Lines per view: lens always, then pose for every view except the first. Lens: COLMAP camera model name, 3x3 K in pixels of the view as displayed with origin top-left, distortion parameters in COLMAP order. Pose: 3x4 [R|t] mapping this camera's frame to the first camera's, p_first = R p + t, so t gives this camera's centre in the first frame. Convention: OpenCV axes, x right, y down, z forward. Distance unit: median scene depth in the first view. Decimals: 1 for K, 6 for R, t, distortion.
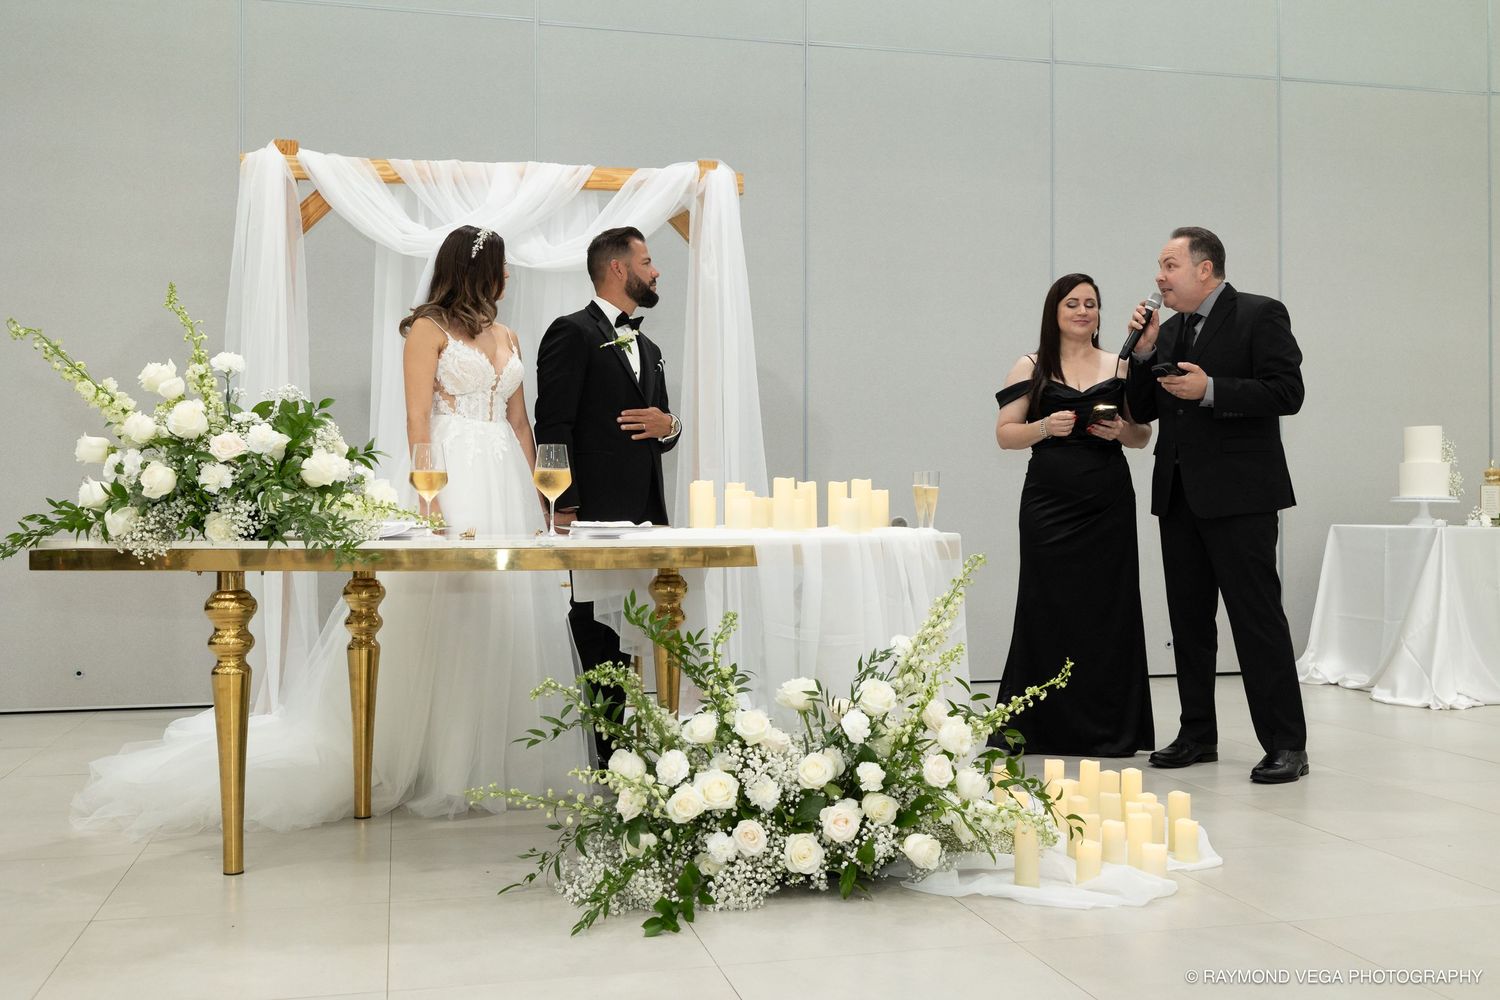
lens RADIAL K [[1454.6, 0, 759.8], [0, 1454.6, 494.1], [0, 0, 1]] dist [0.007682, 0.000000]
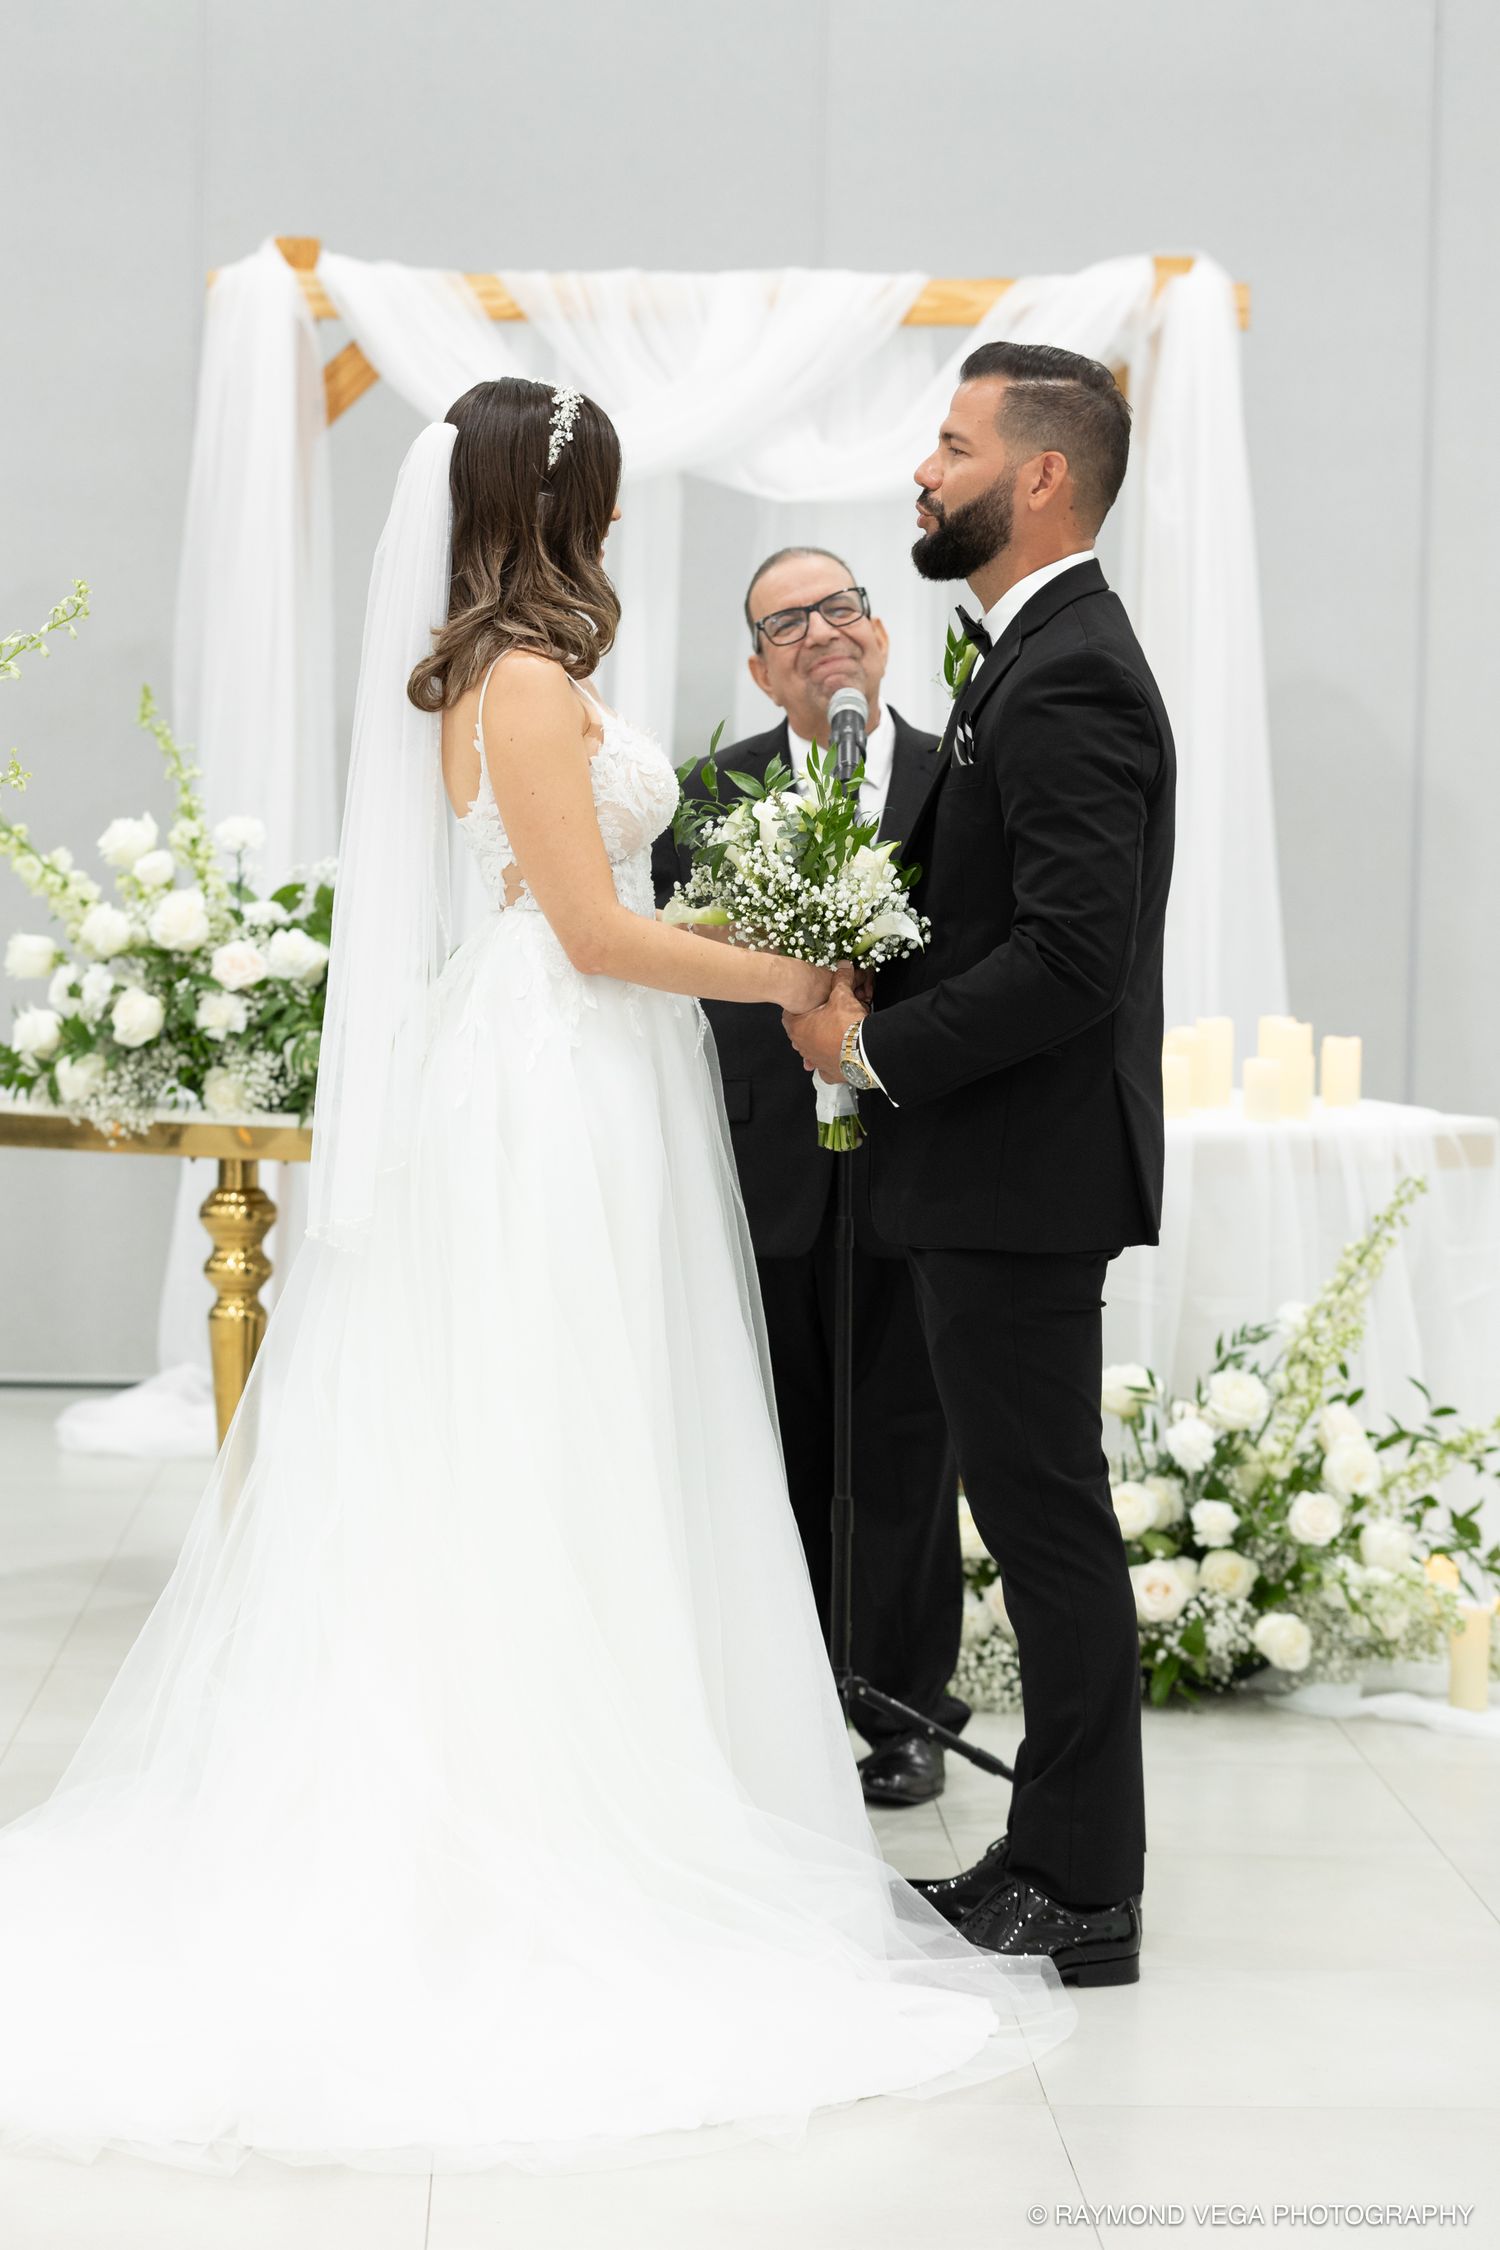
lens RADIAL K [[5308.1, 0, 744.7], [0, 5308.1, 1115.8], [0, 0, 1]] dist [-0.030619, 0.000000]
pose [[0.978796, 0.034723, -0.201871, 0.320449], [-0.020202, 0.997087, 0.073554, -0.140698], [0.203837, -0.067916, 0.976646, -1.218920]]
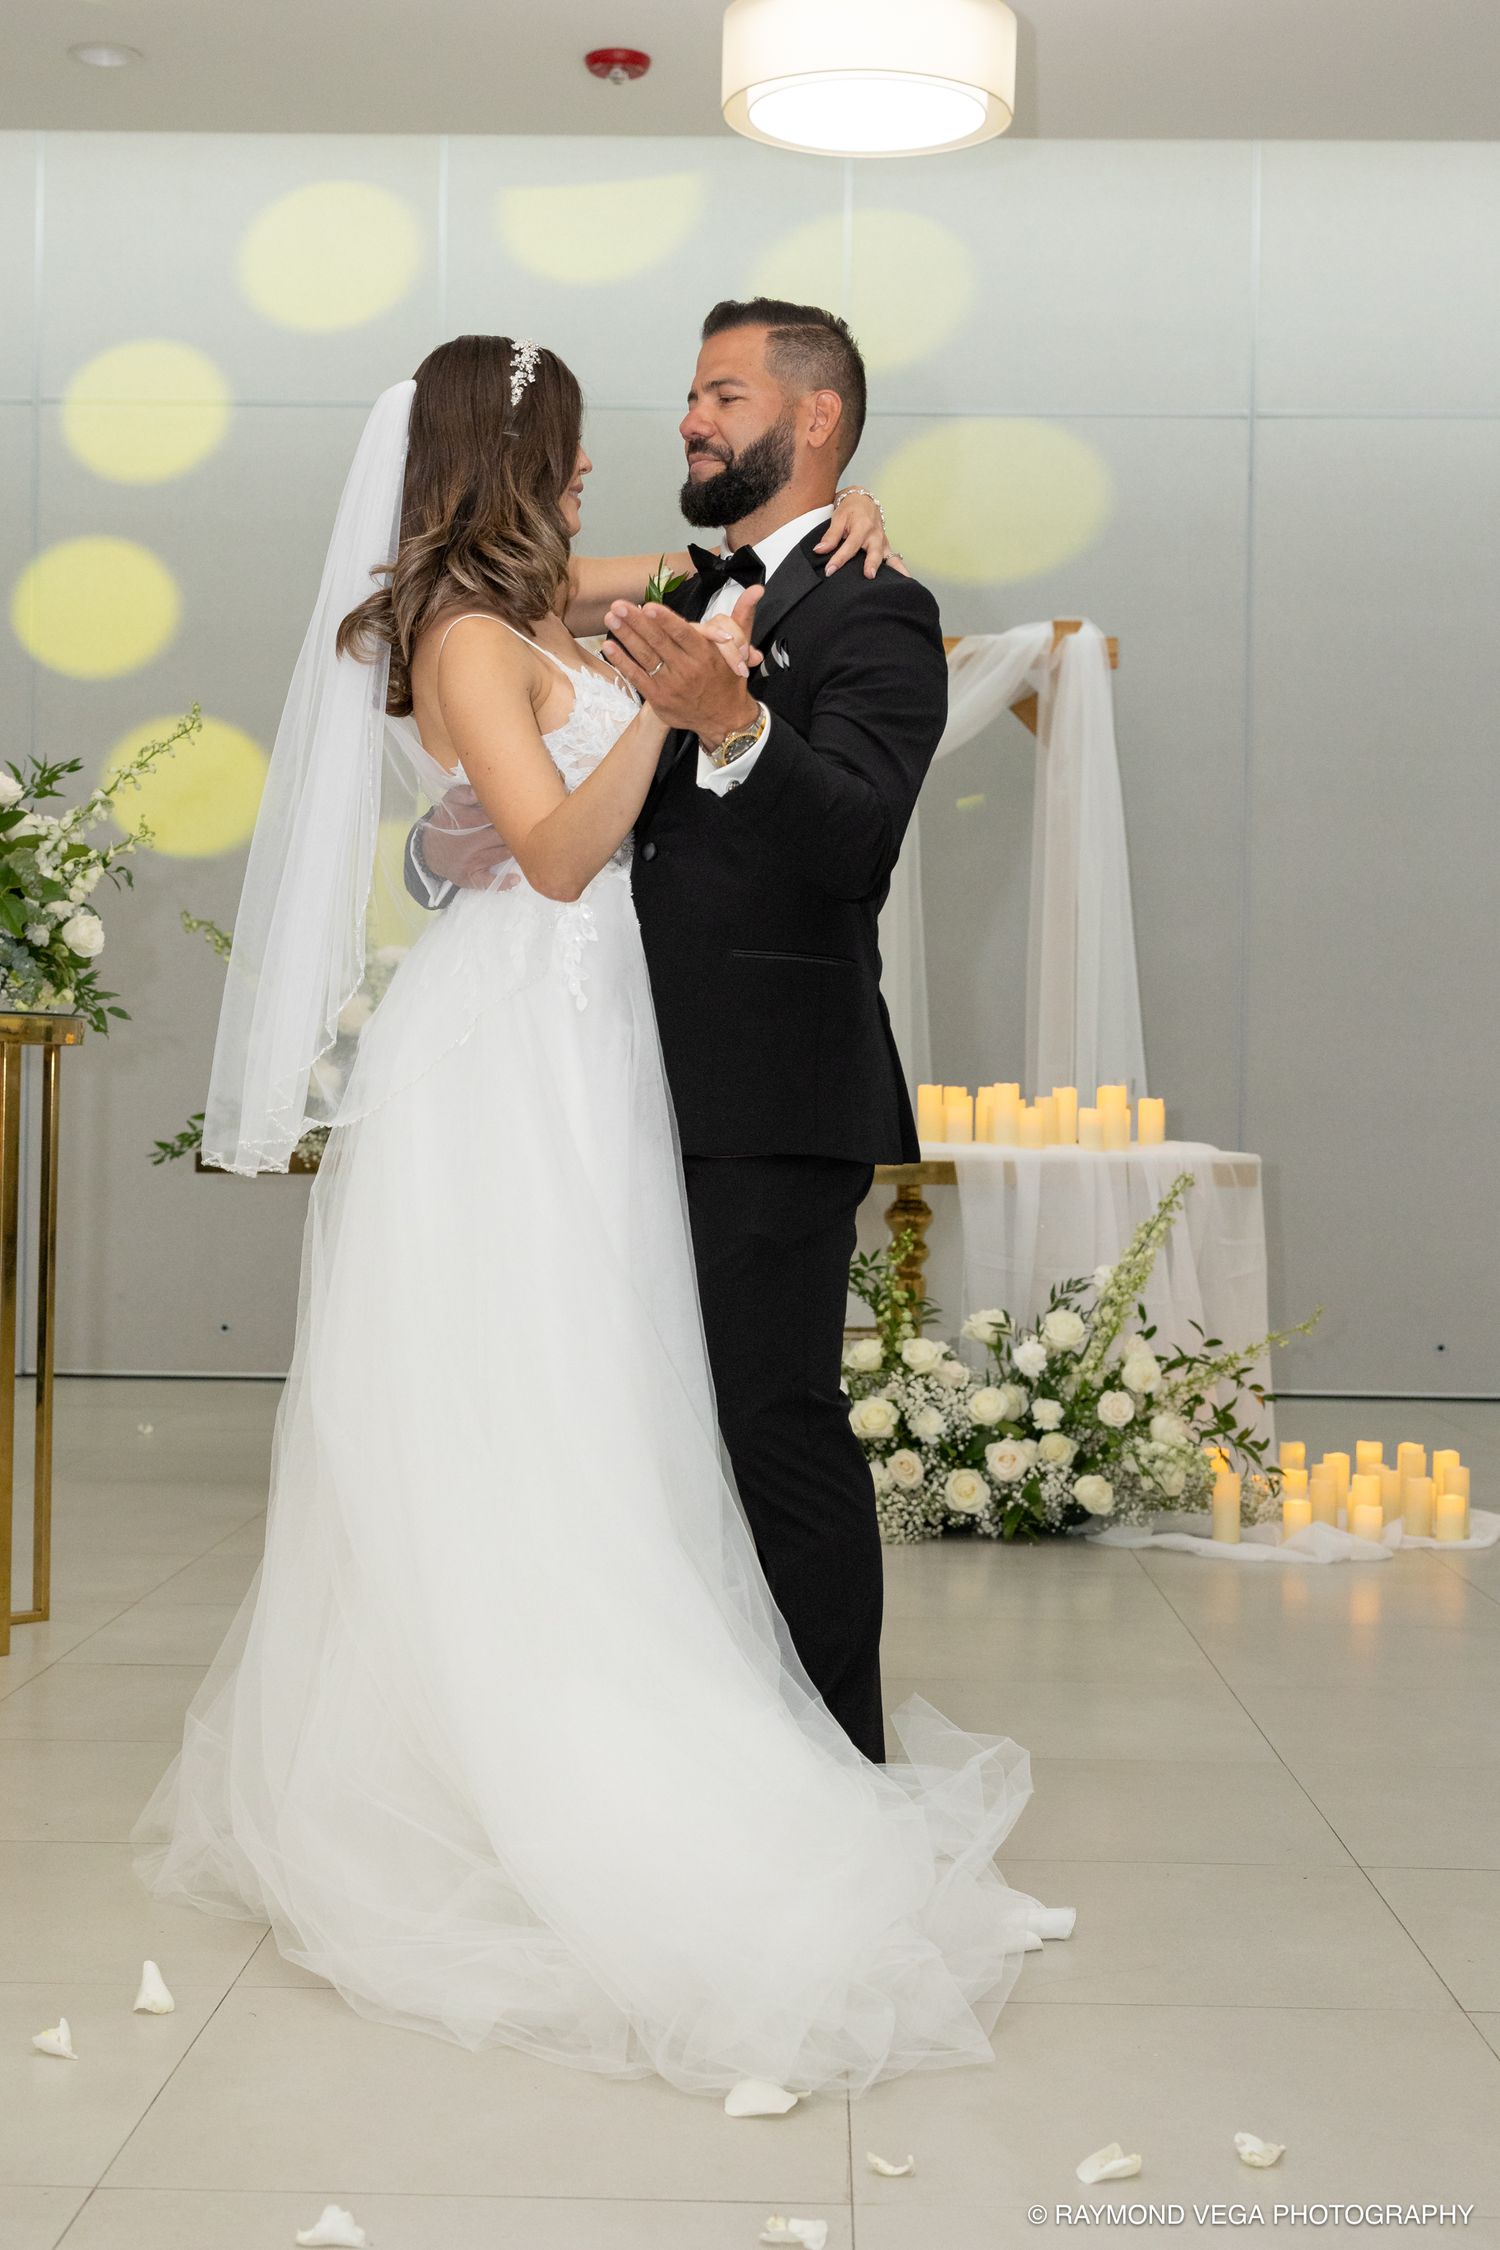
lens RADIAL K [[3269.7, 0, 742.2], [0, 3269.7, 1140.3], [0, 0, 1]] dist [0.029466, 0.000000]
pose [[0.965080, 0.017750, -0.261353, 0.406052], [-0.013989, 0.999770, 0.016245, -0.007976], [0.261581, -0.012021, 0.965107, -0.982842]]
